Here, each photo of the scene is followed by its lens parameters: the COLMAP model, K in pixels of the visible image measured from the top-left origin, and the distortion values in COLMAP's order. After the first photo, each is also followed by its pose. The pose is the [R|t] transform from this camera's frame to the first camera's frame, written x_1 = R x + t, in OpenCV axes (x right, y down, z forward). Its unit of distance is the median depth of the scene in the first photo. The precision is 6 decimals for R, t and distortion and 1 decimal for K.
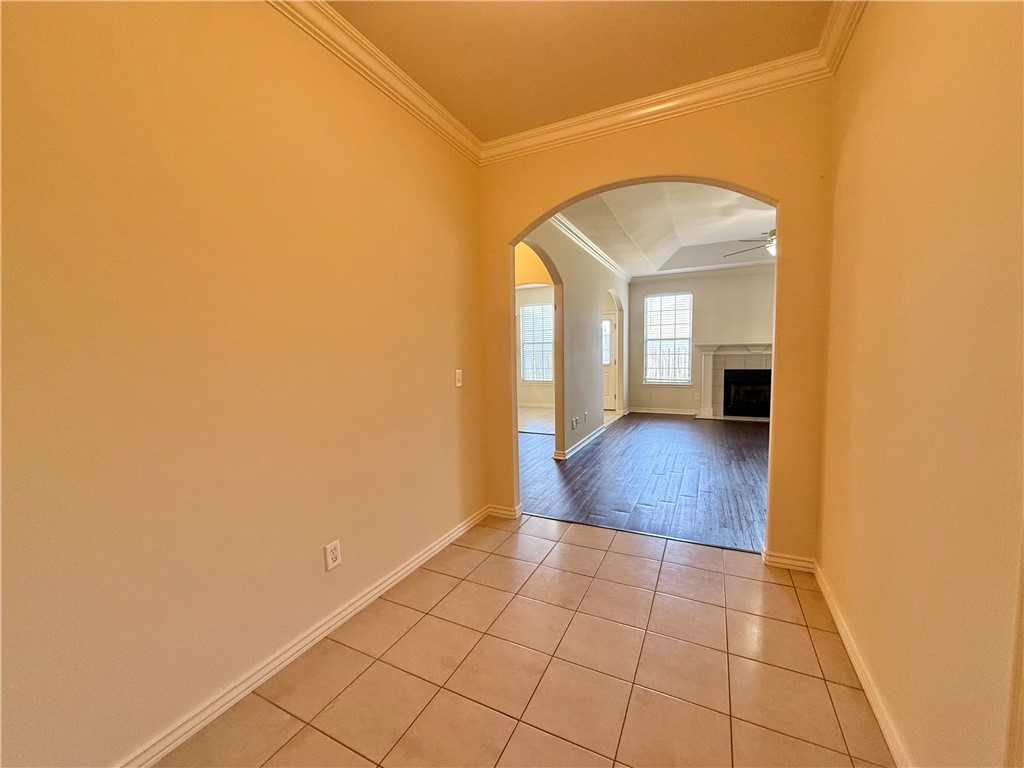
lens RADIAL K [[408.6, 0, 509.4], [0, 408.6, 382.5], [0, 0, 1]] dist [-0.000378, -0.000357]
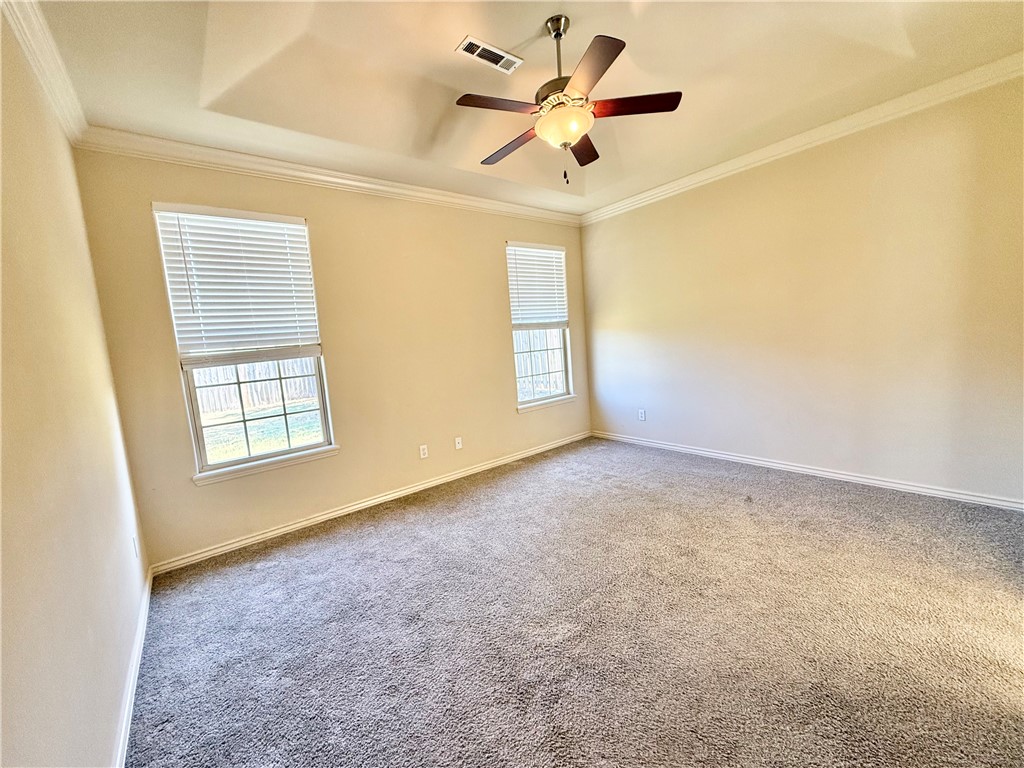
lens RADIAL K [[408.6, 0, 509.5], [0, 408.6, 381.4], [0, 0, 1]] dist [-0.000378, -0.000357]
pose [[0.413569, -0.131850, 0.900875, 0.153152], [0.127991, 0.988053, 0.085851, -0.073646], [-0.901432, 0.079798, 0.425504, 0.666074]]
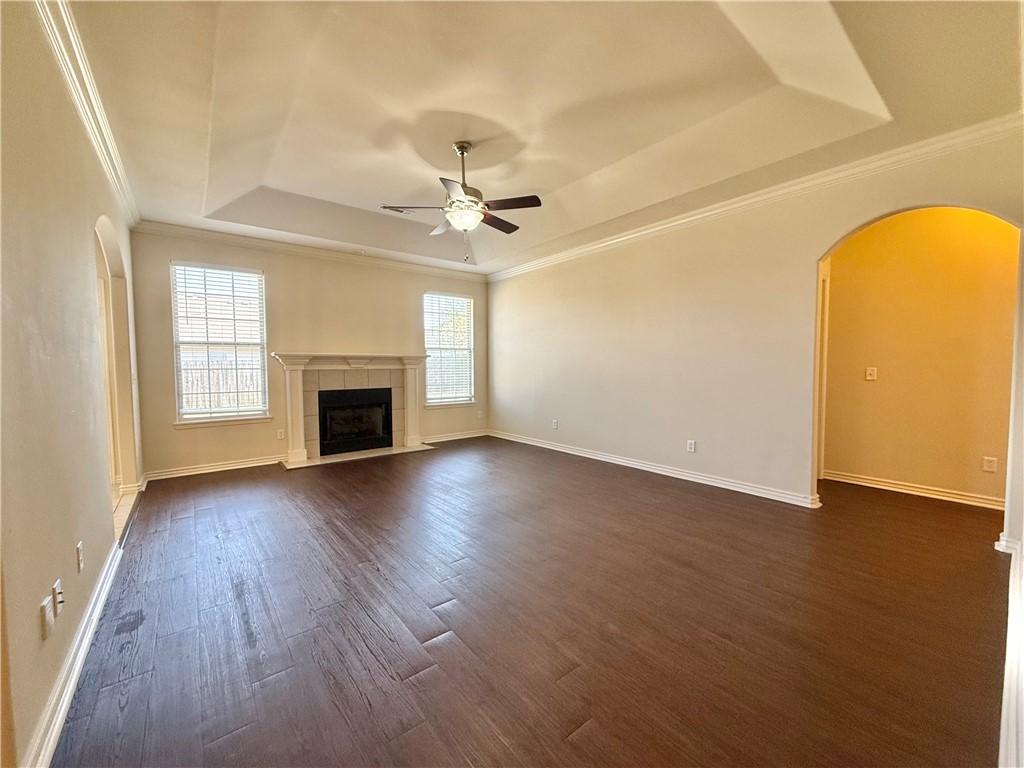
lens RADIAL K [[408.6, 0, 511.5], [0, 408.6, 387.2], [0, 0, 1]] dist [-0.000378, -0.000357]
pose [[0.430491, -0.041977, 0.901618, 0.035171], [0.058153, 0.998132, 0.018705, -0.031754], [-0.900720, 0.044380, 0.432128, 0.391375]]
